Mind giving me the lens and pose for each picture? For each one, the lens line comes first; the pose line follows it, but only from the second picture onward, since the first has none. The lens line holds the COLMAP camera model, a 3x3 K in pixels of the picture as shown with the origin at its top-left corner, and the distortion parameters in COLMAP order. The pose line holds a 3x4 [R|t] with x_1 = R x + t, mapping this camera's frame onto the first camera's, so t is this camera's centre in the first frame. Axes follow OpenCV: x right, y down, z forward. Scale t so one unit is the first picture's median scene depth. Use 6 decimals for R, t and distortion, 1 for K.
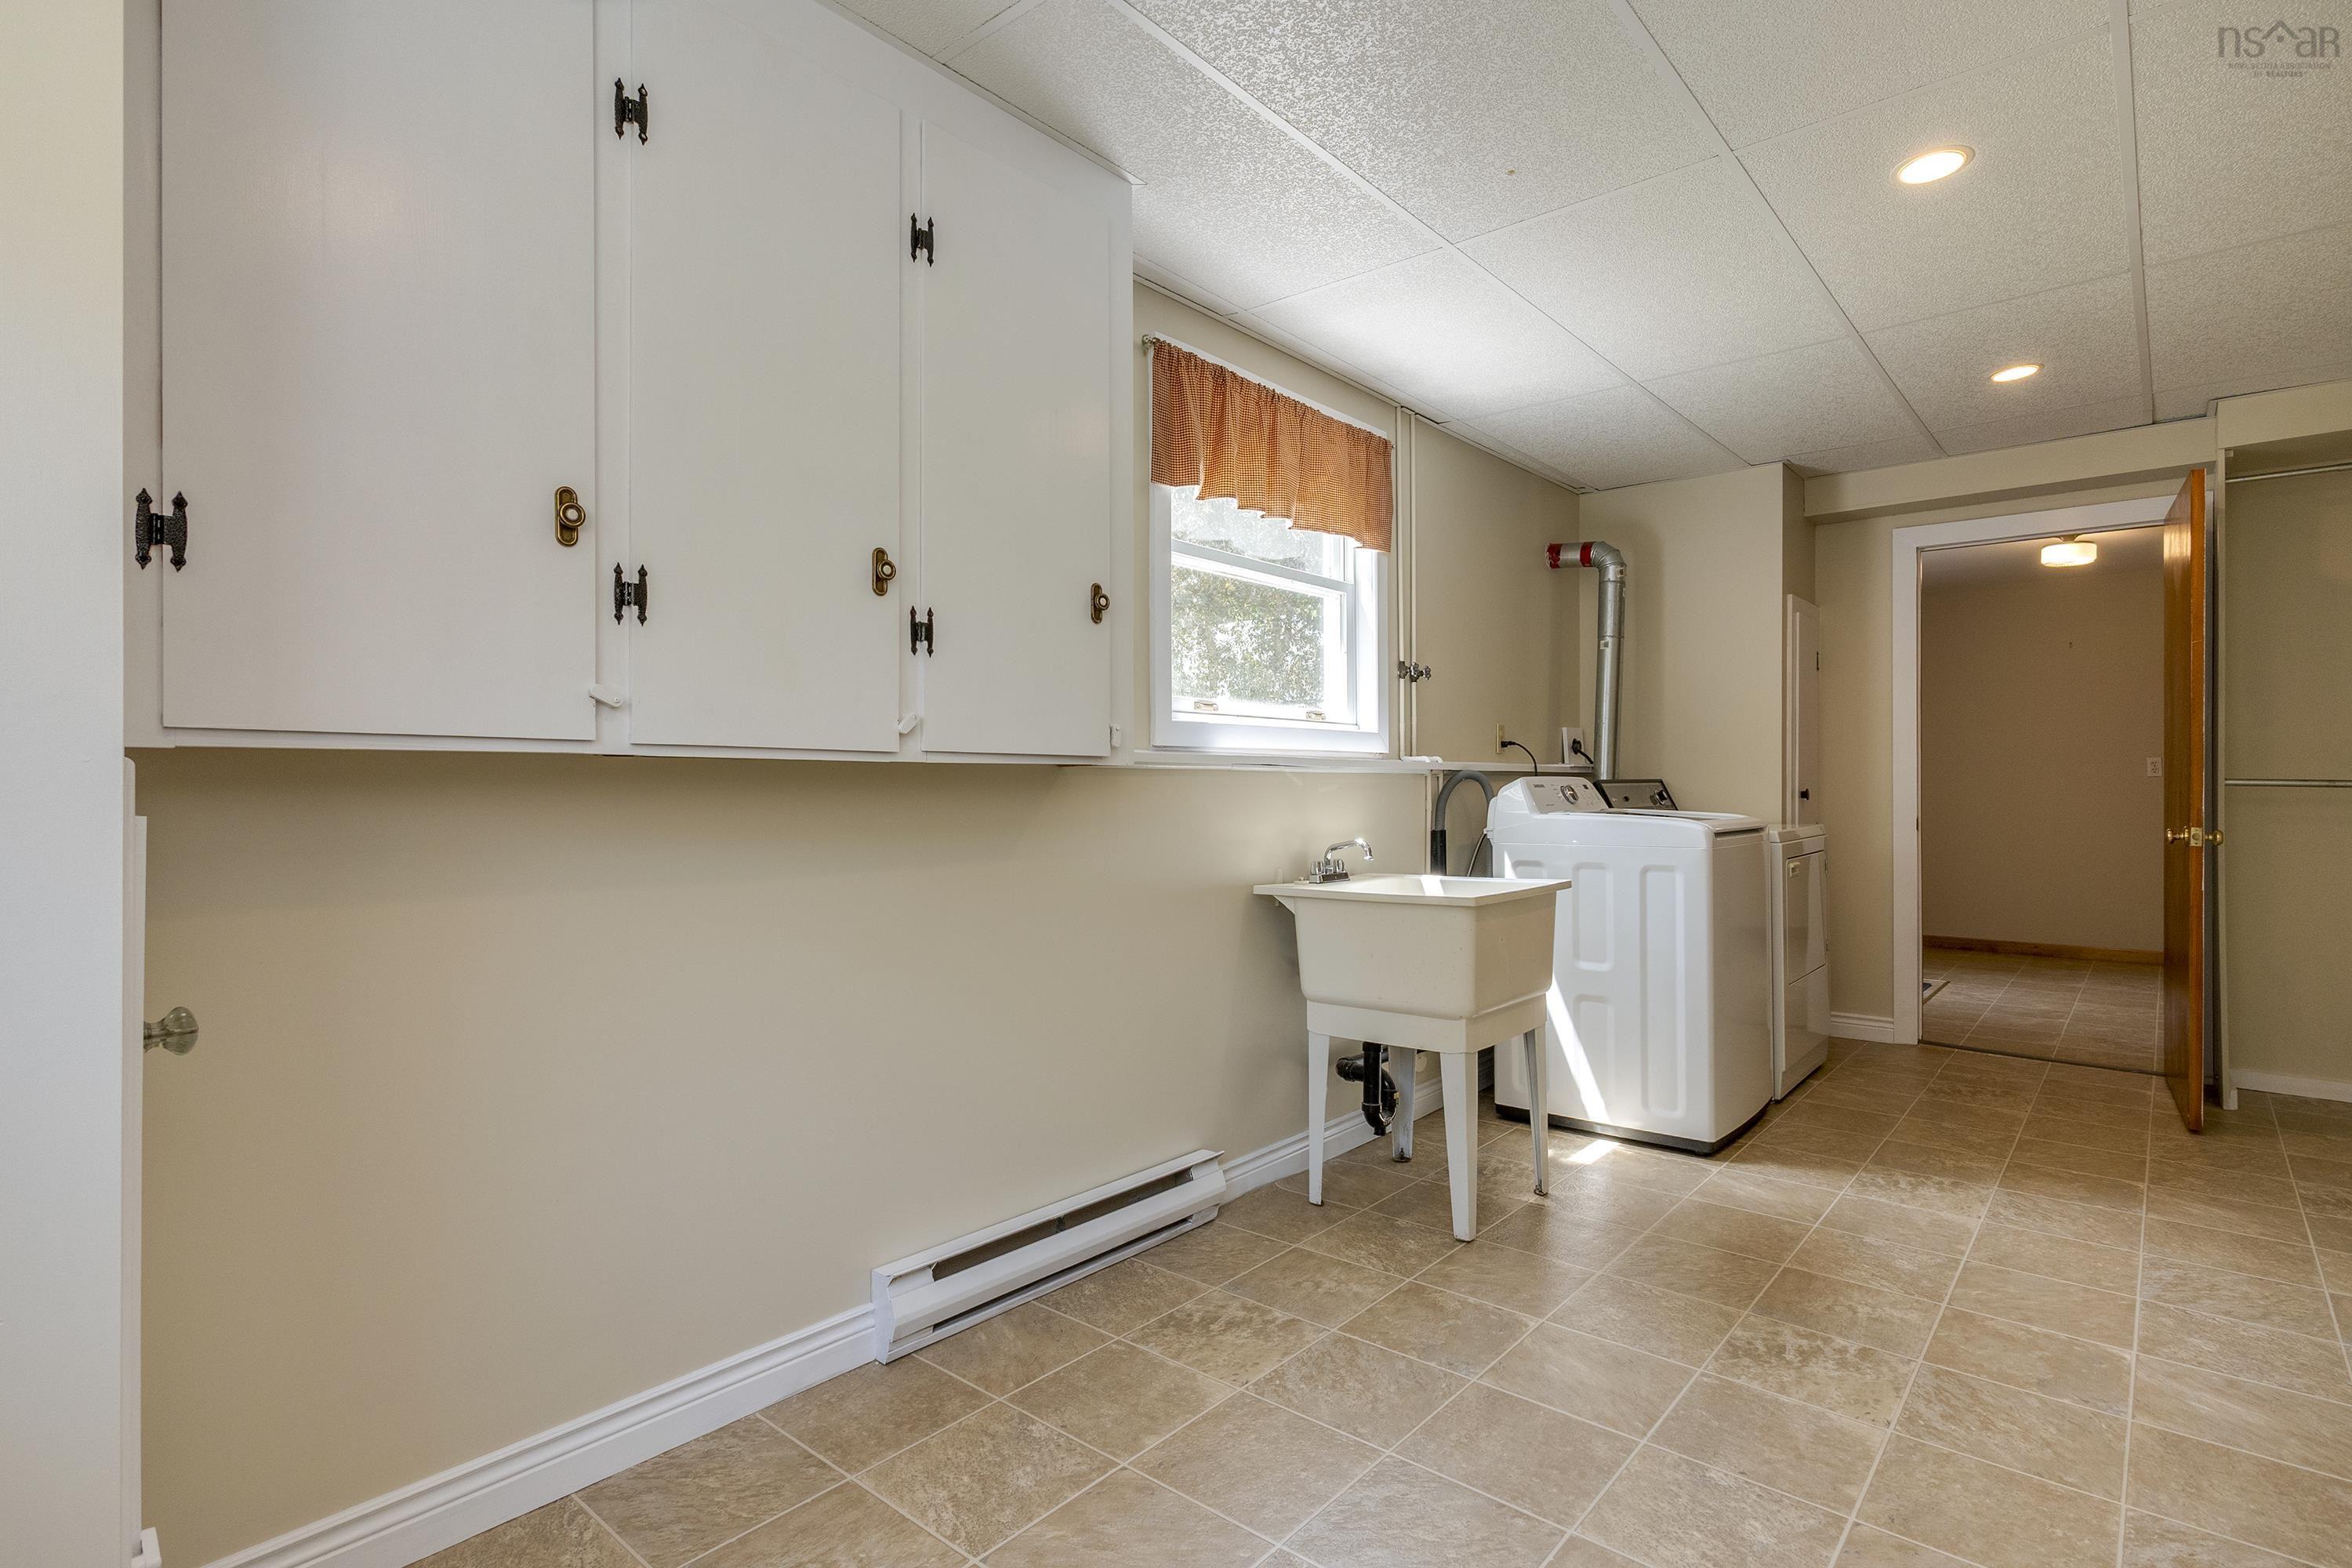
lens RADIAL K [[1152.2, 0, 1174.7], [0, 1152.2, 782.9], [0, 0, 1]] dist [-0.000316, 0.000894]
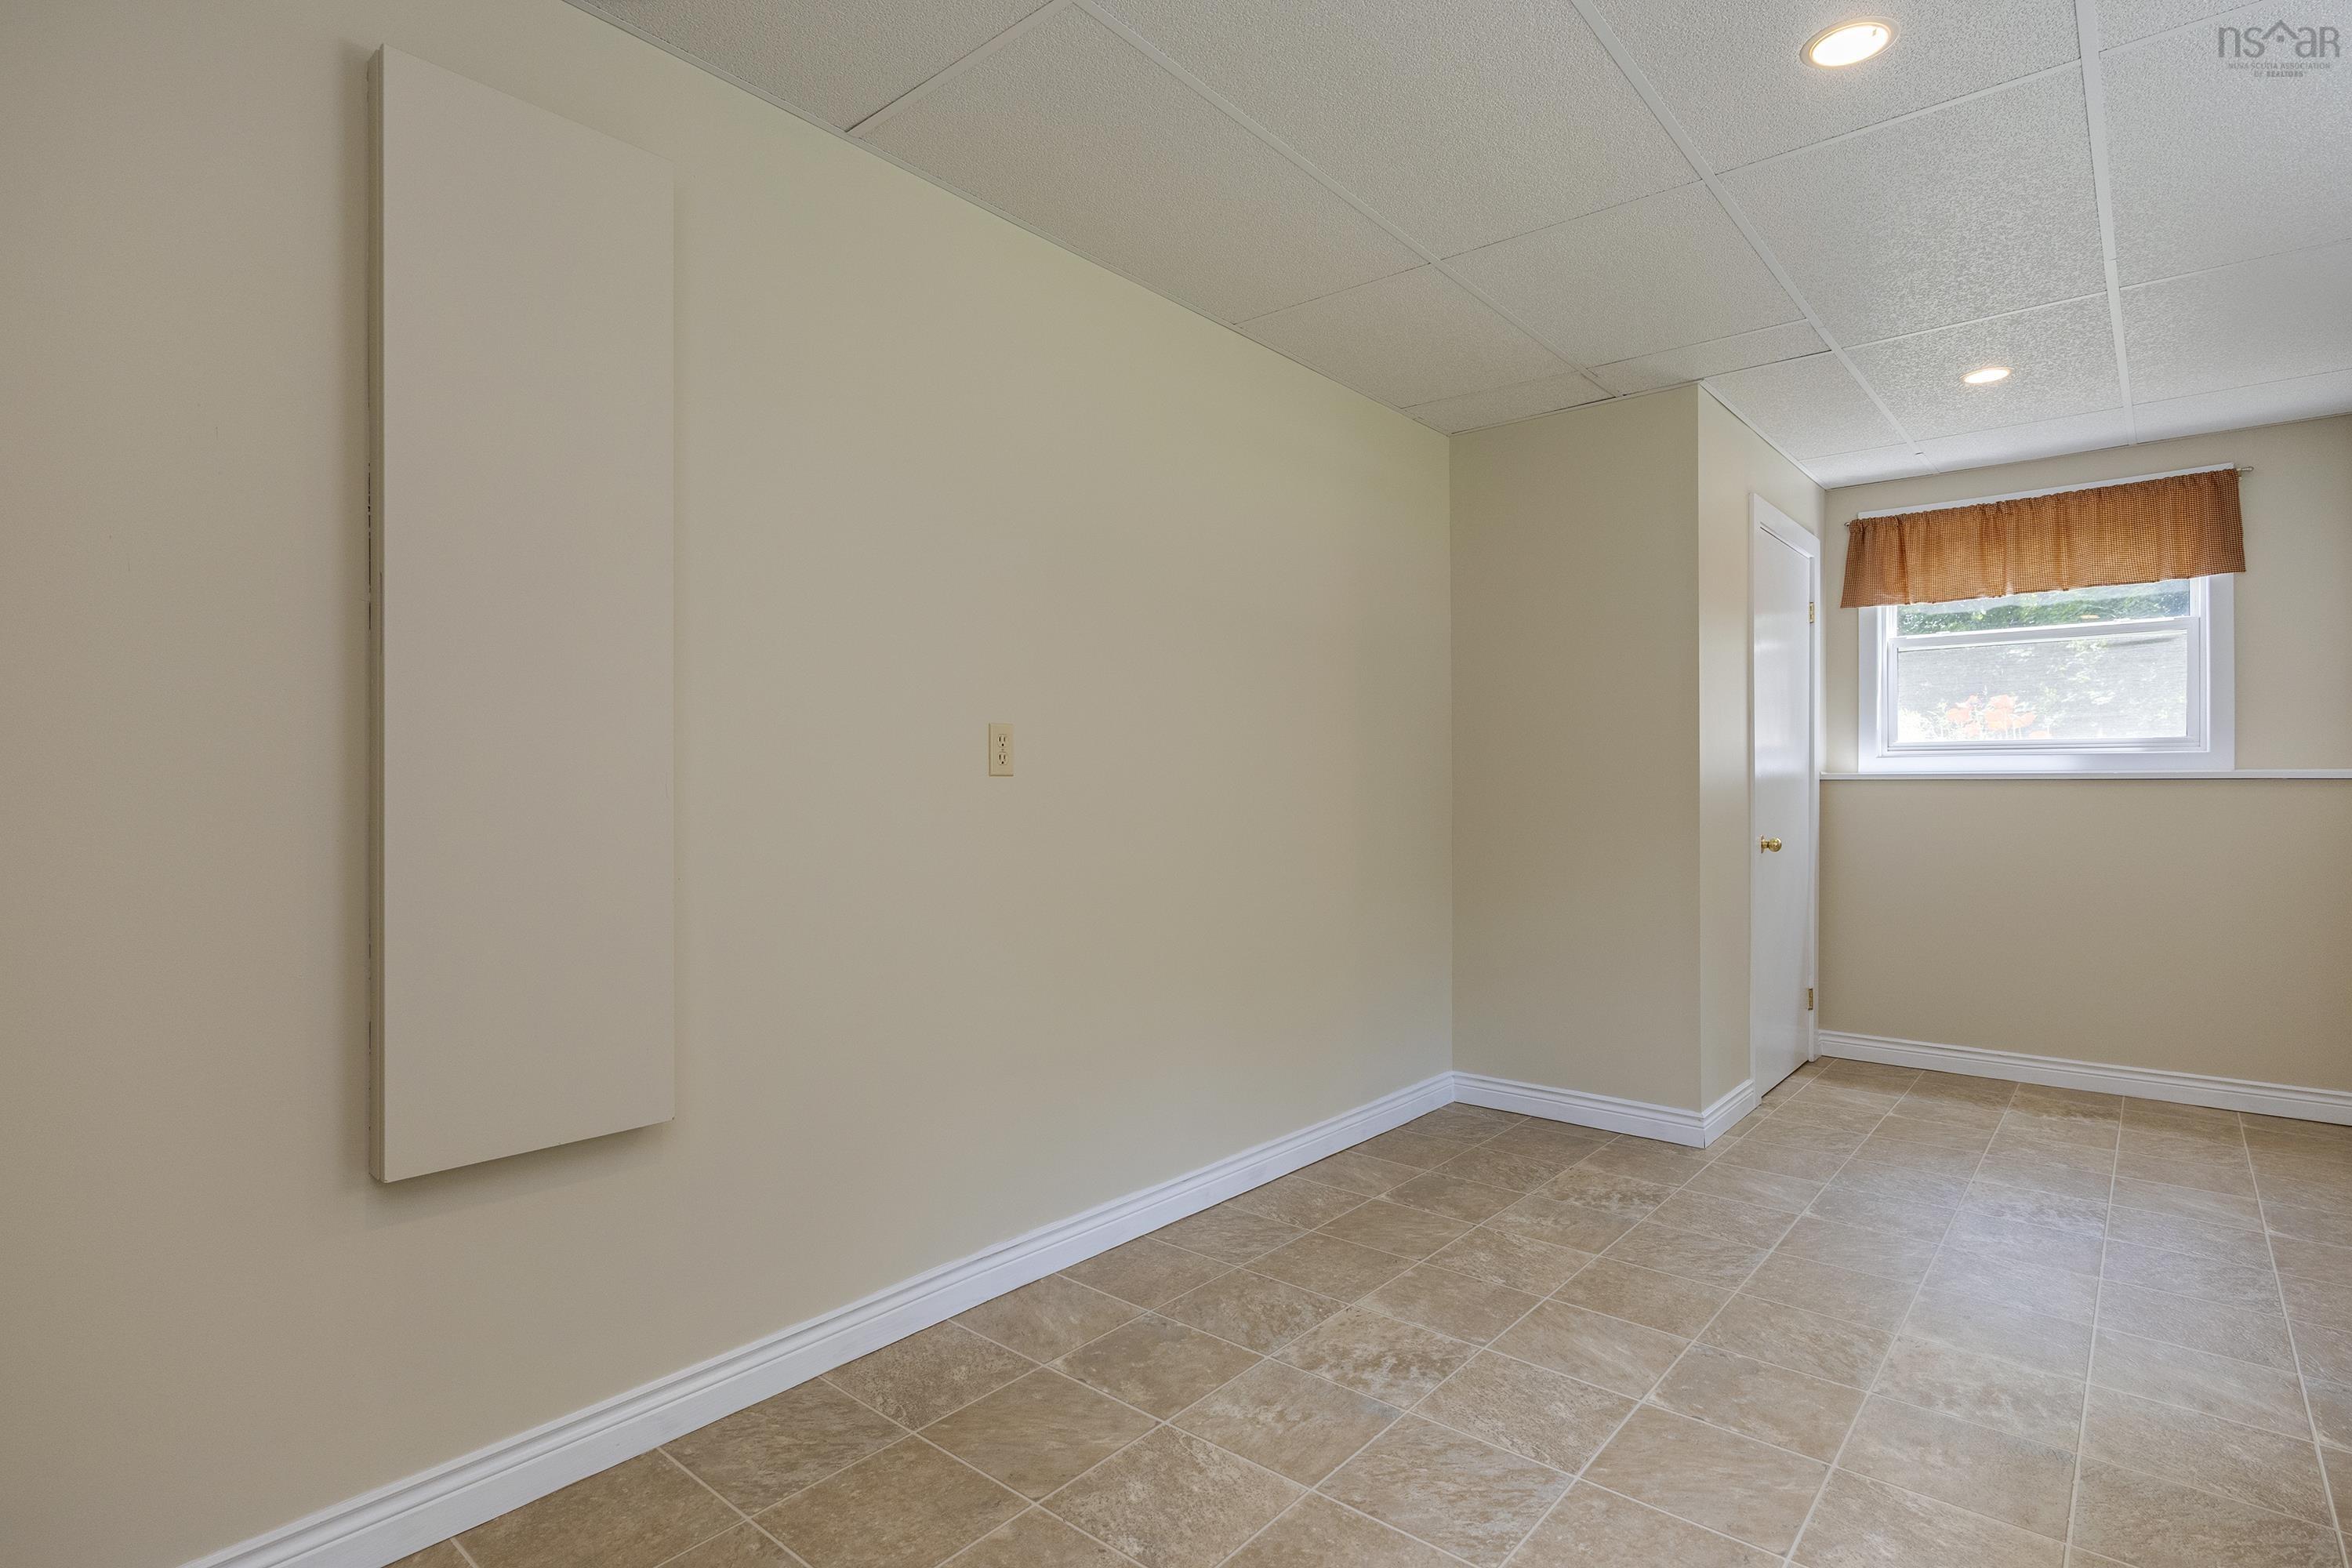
lens RADIAL K [[1163.4, 0, 1175.4], [0, 1163.4, 780.8], [0, 0, 1]] dist [0.005199, 0.000720]
pose [[-0.999898, -0.001692, -0.014183, 1.186711], [-0.001613, 0.999983, -0.005588, -0.005889], [0.014192, -0.005564, -0.999884, 1.884175]]
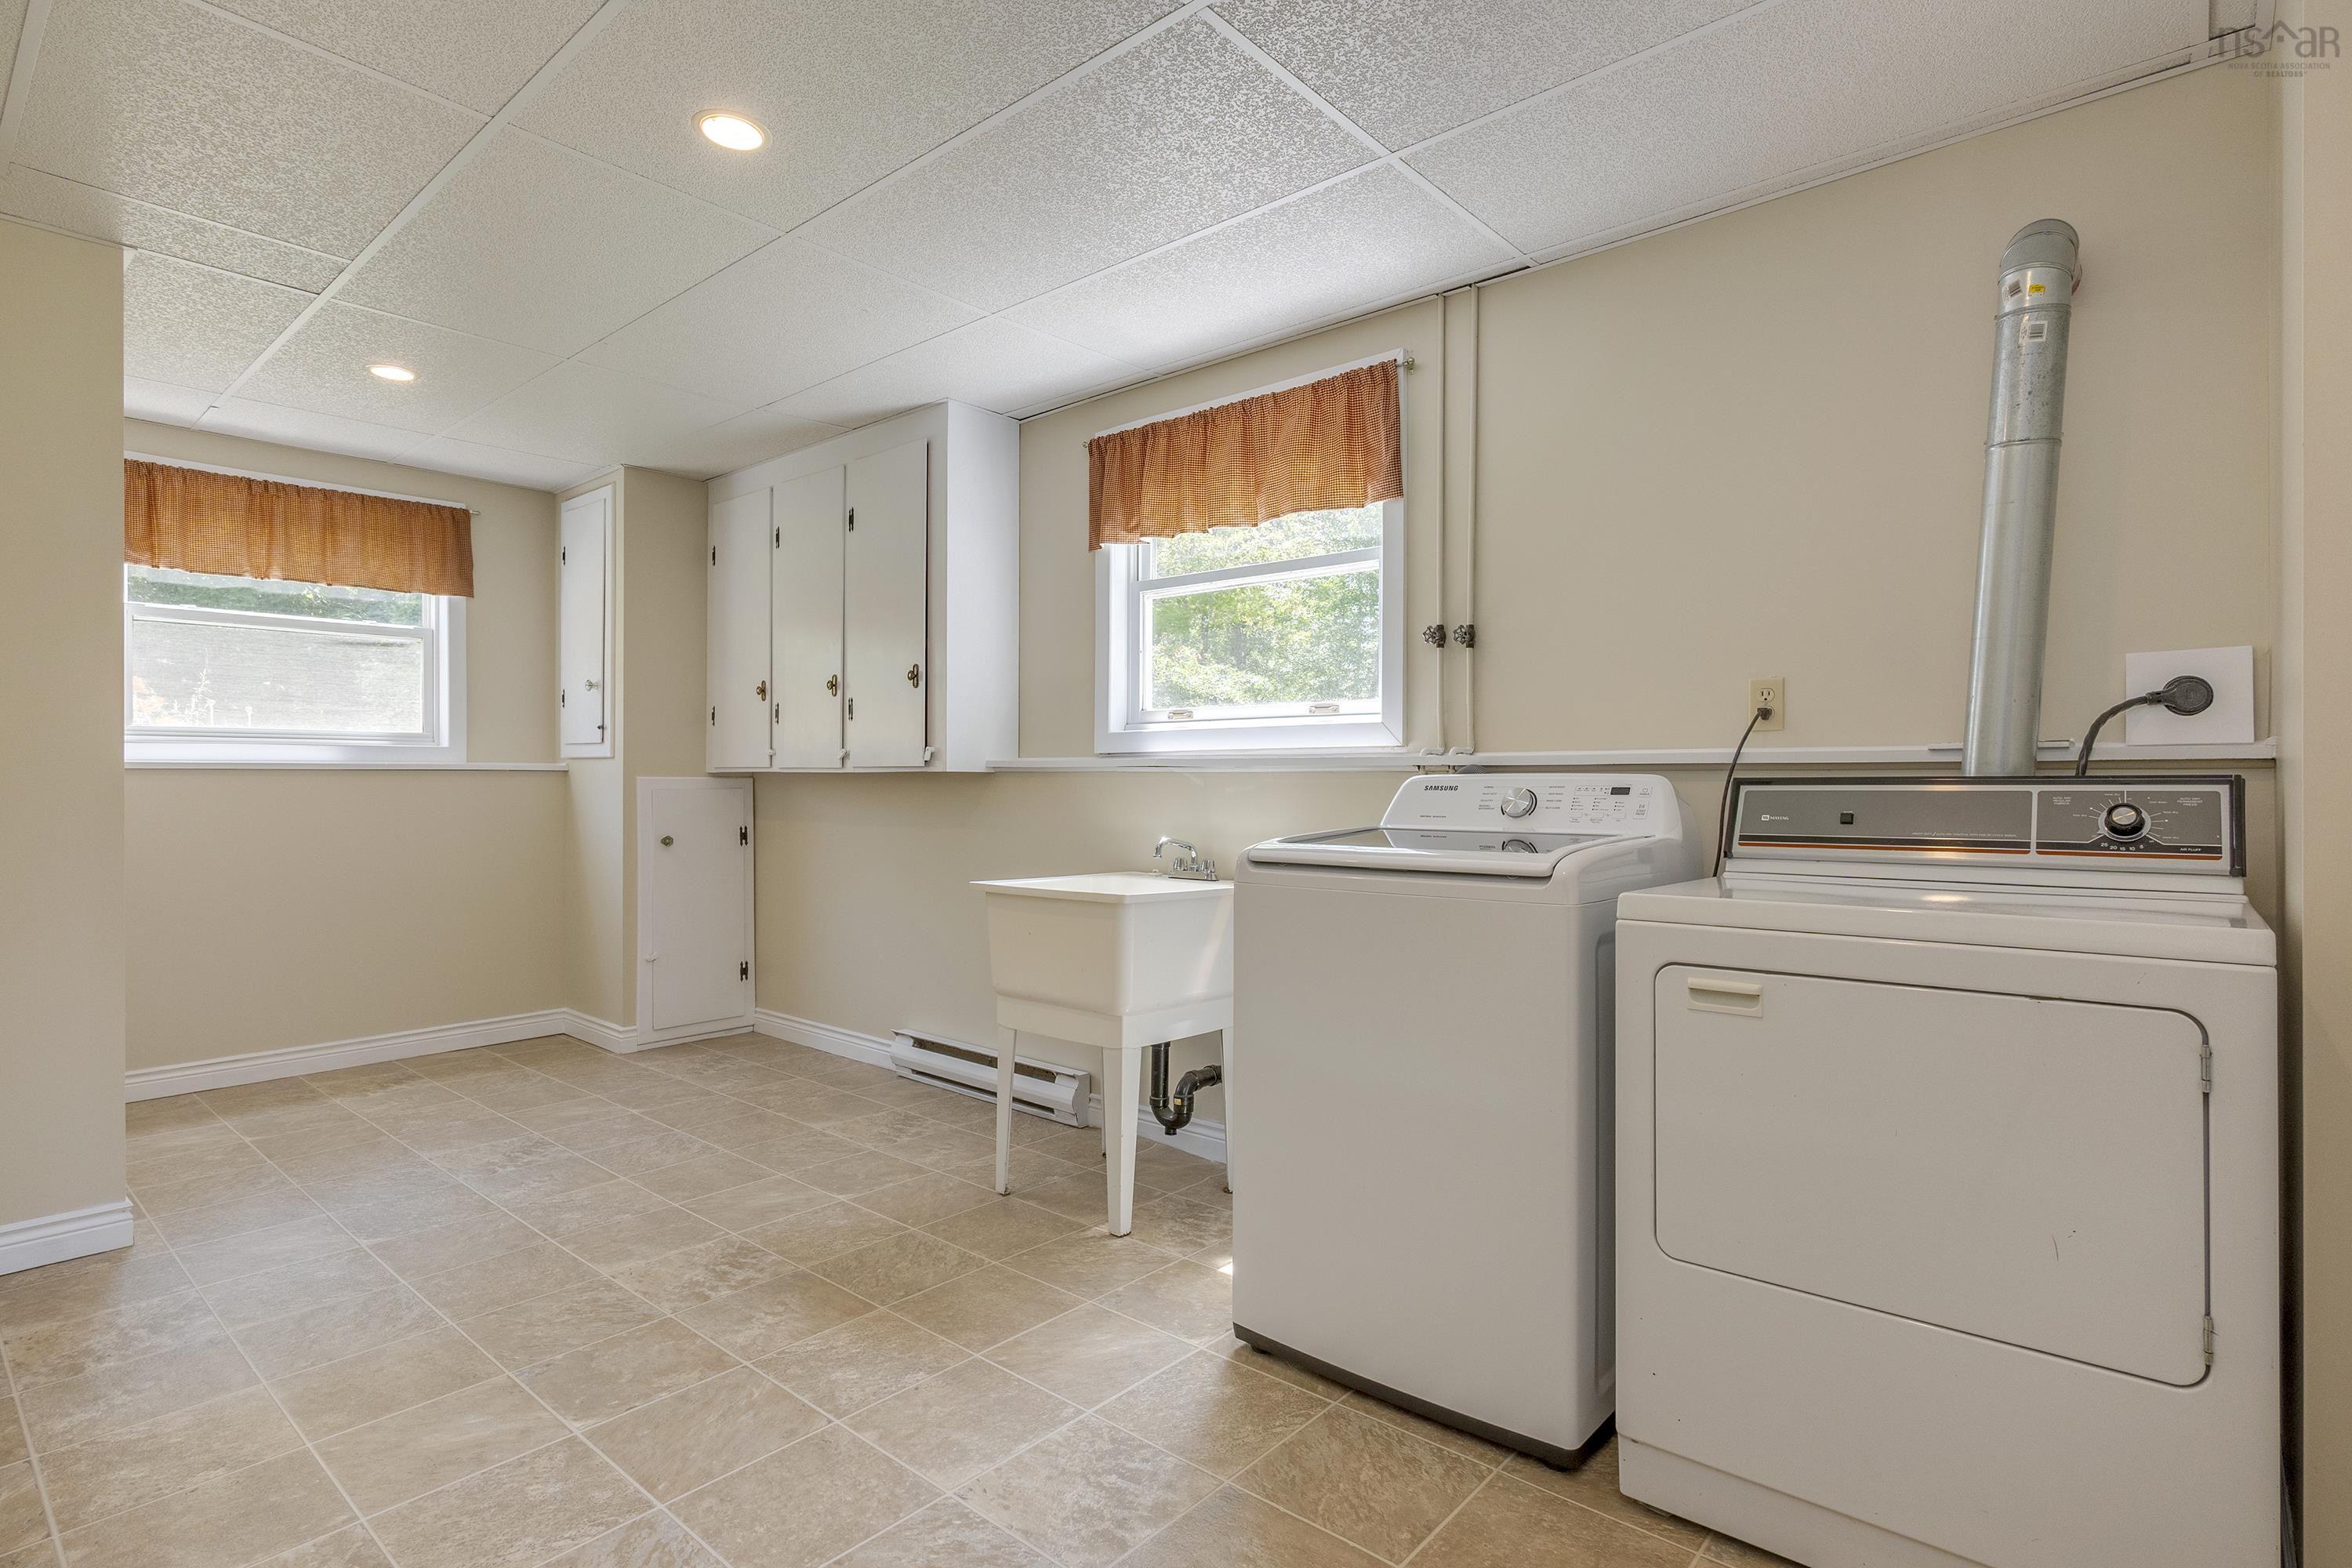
lens RADIAL K [[1163.4, 0, 1175.4], [0, 1163.4, 780.8], [0, 0, 1]] dist [0.005199, 0.000720]
pose [[-0.002304, 0.002019, -0.999995, 1.665663], [0.000937, 0.999998, 0.002017, -0.005300], [0.999997, -0.000933, -0.002306, 1.411813]]
